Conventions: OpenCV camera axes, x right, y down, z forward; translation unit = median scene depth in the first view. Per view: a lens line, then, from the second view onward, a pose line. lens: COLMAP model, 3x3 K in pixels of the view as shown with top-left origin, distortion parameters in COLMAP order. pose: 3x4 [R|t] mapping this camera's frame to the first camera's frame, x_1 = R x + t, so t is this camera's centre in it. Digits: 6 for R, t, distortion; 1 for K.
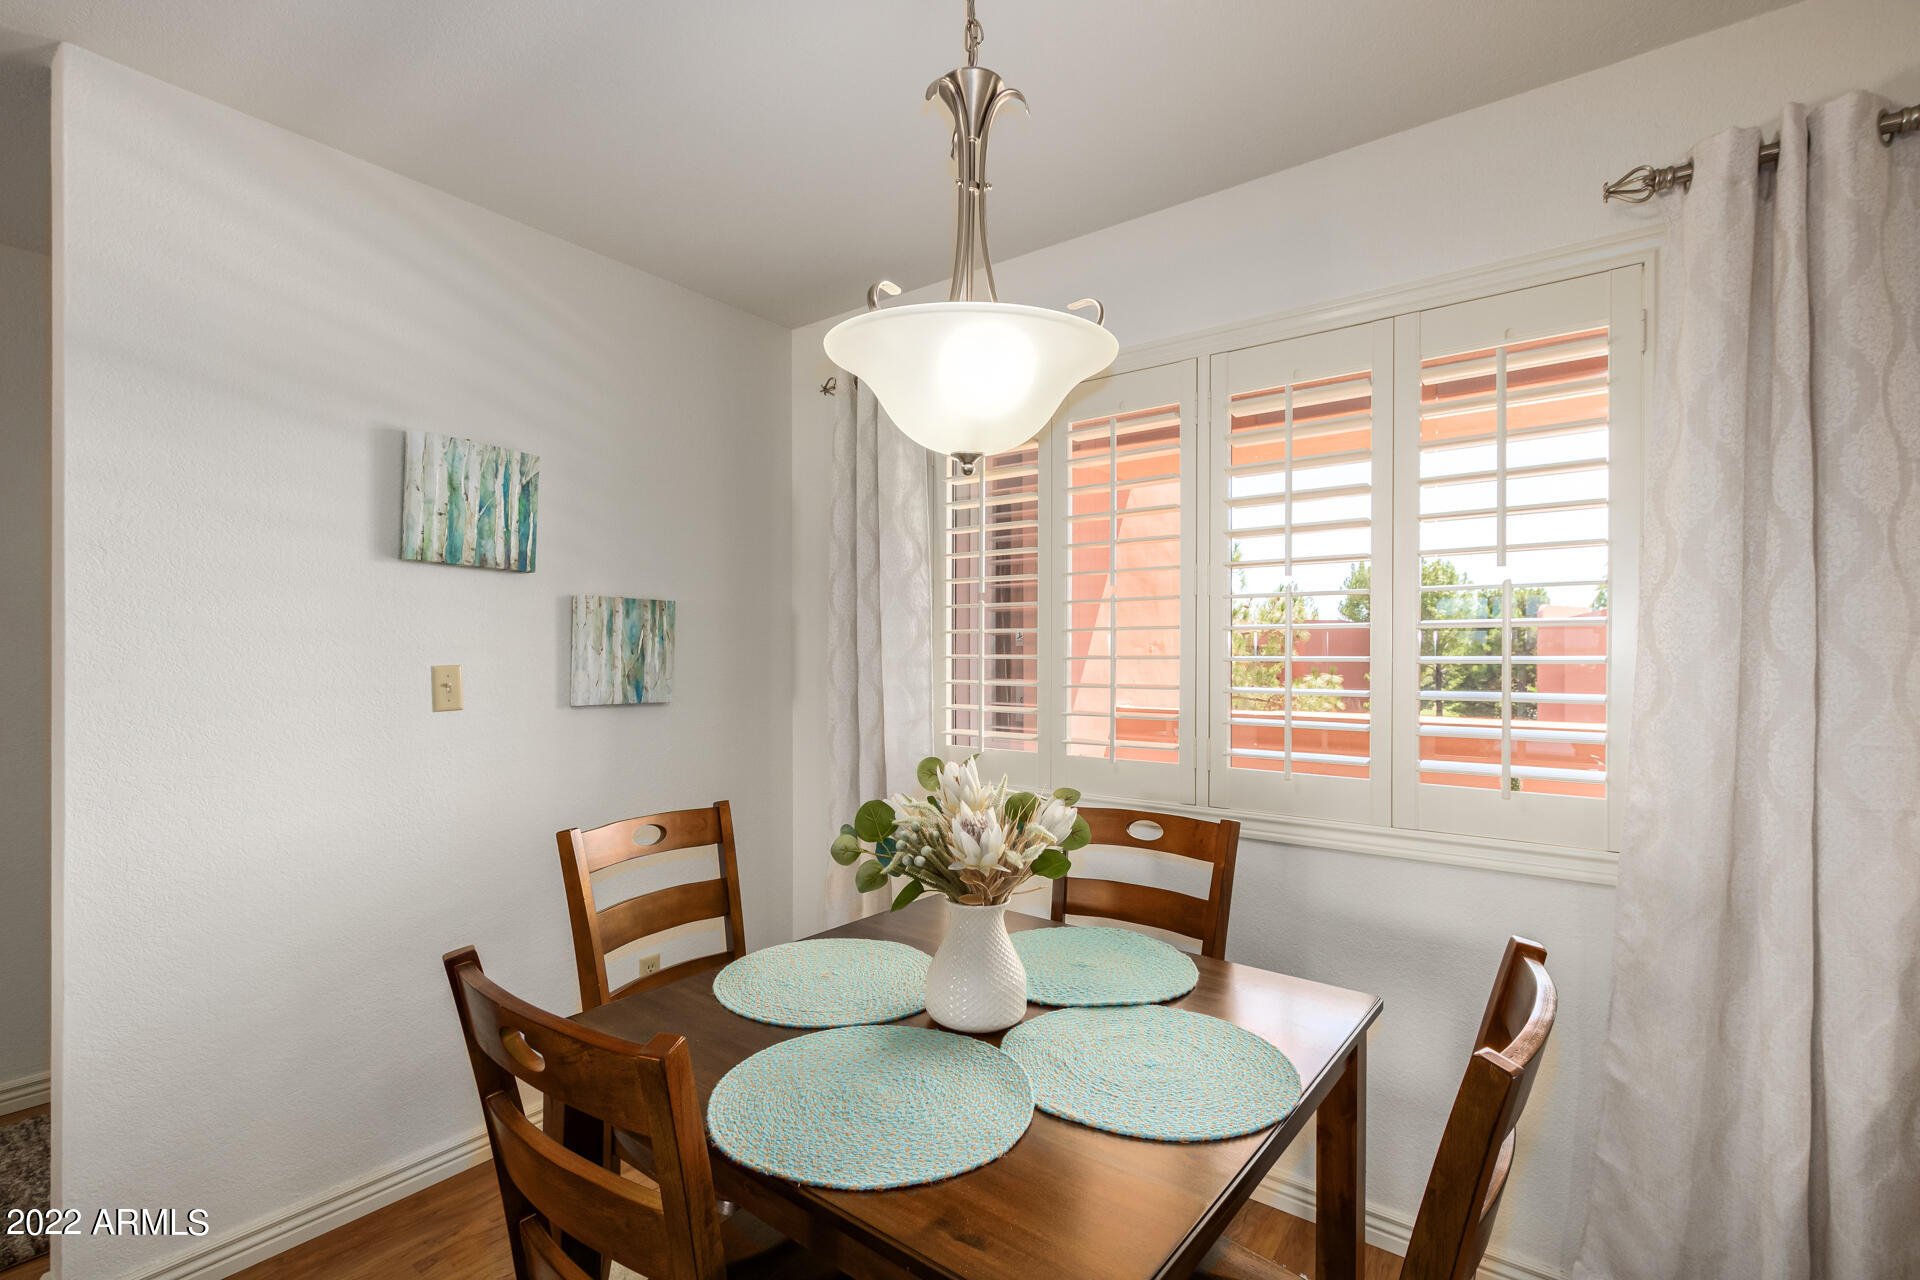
lens RADIAL K [[881.4, 0, 959.2], [0, 881.4, 653.5], [0, 0, 1]] dist [0.013039, -0.008502]
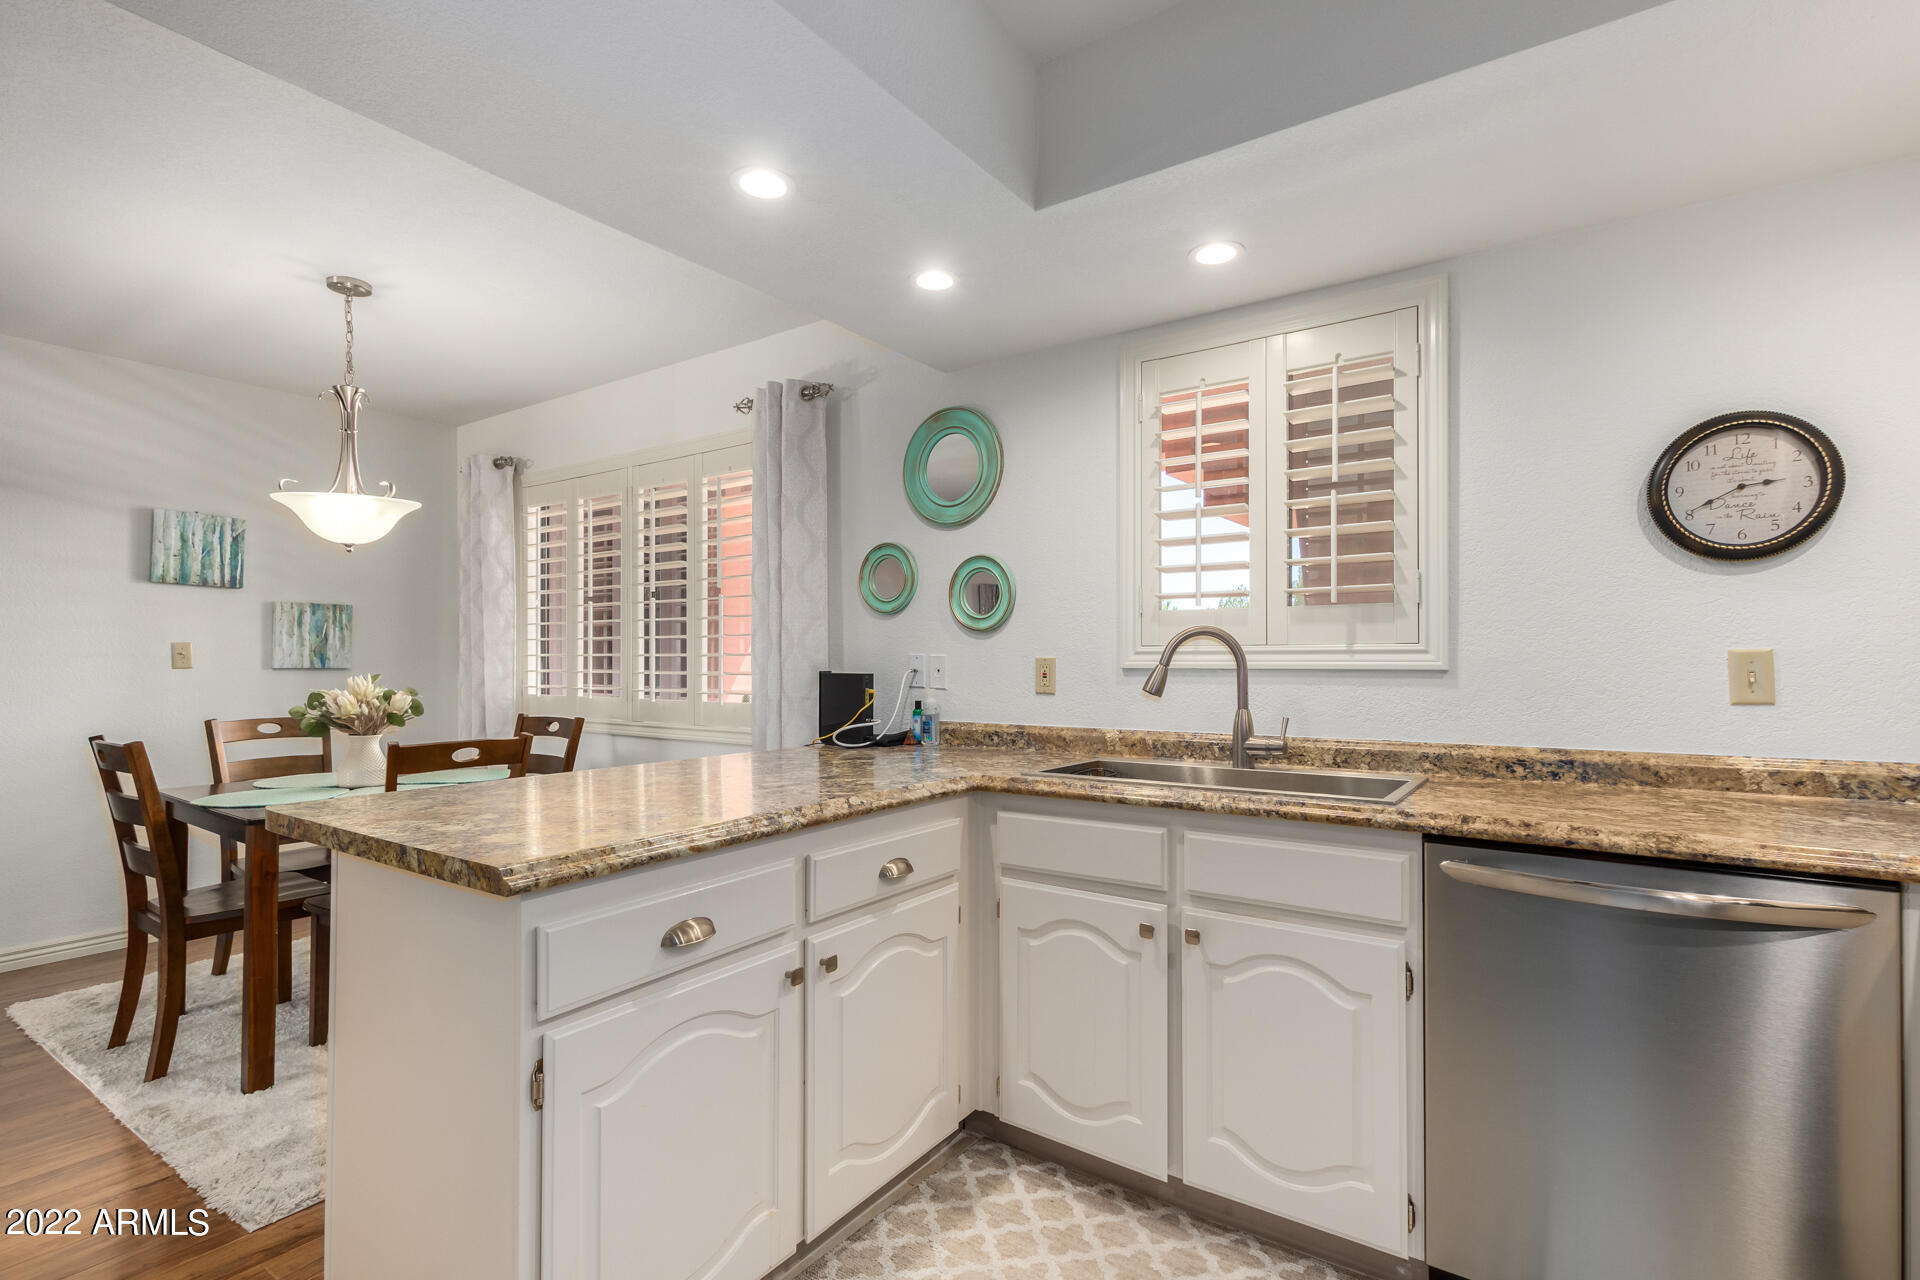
lens RADIAL K [[881.4, 0, 959.2], [0, 881.4, 653.5], [0, 0, 1]] dist [0.013039, -0.008502]
pose [[0.998683, -0.002035, 0.051270, 0.767044], [0.002225, 0.999991, -0.003662, 0.040640], [-0.051262, 0.003771, 0.998678, -0.730495]]
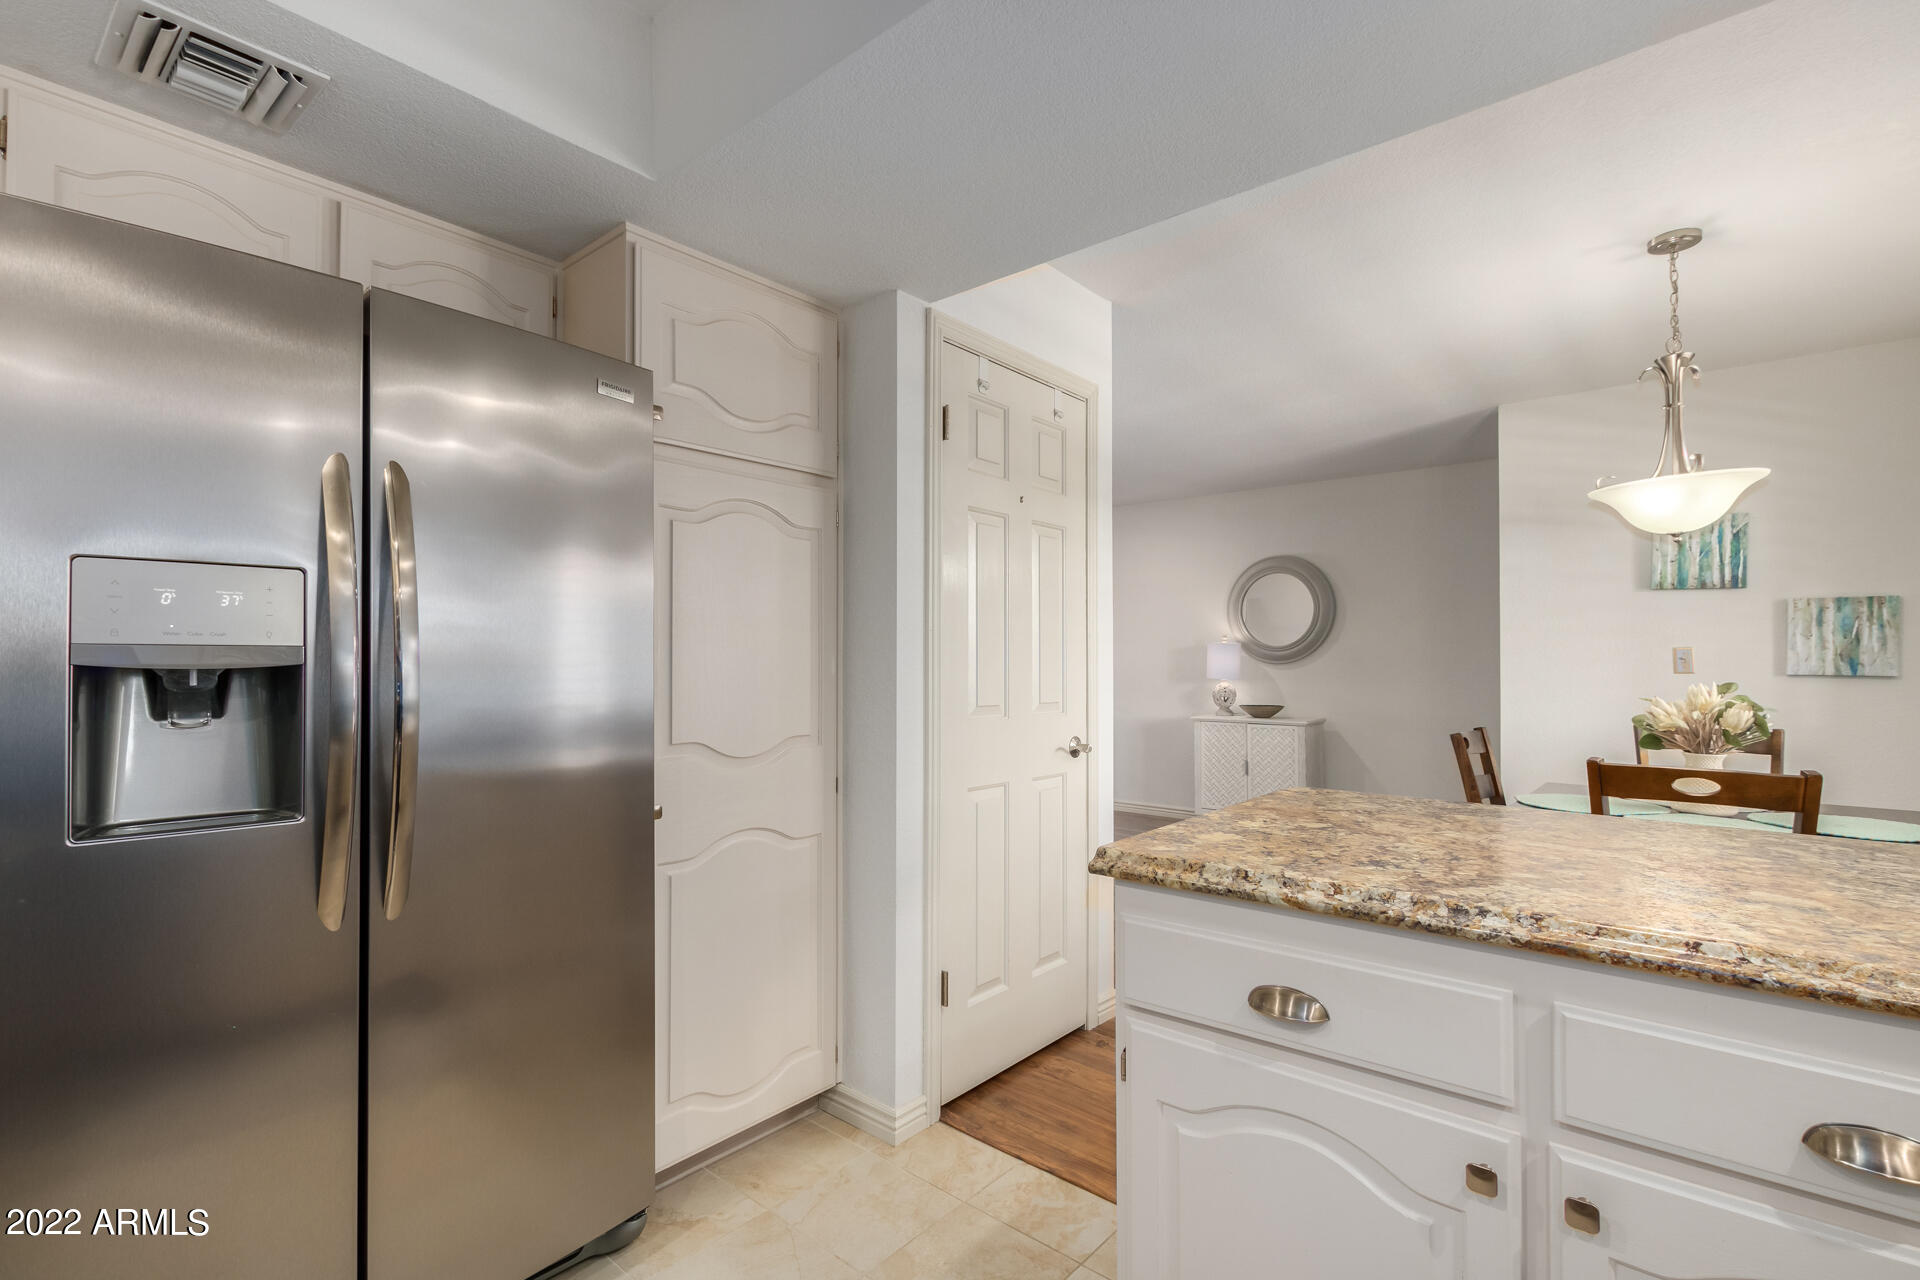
lens RADIAL K [[881.4, 0, 959.2], [0, 881.4, 653.5], [0, 0, 1]] dist [0.013039, -0.008502]
pose [[-0.054086, -0.010183, -0.998484, 1.100840], [-0.001786, 0.999947, -0.010101, 0.041385], [0.998535, 0.001237, -0.054101, -0.288301]]
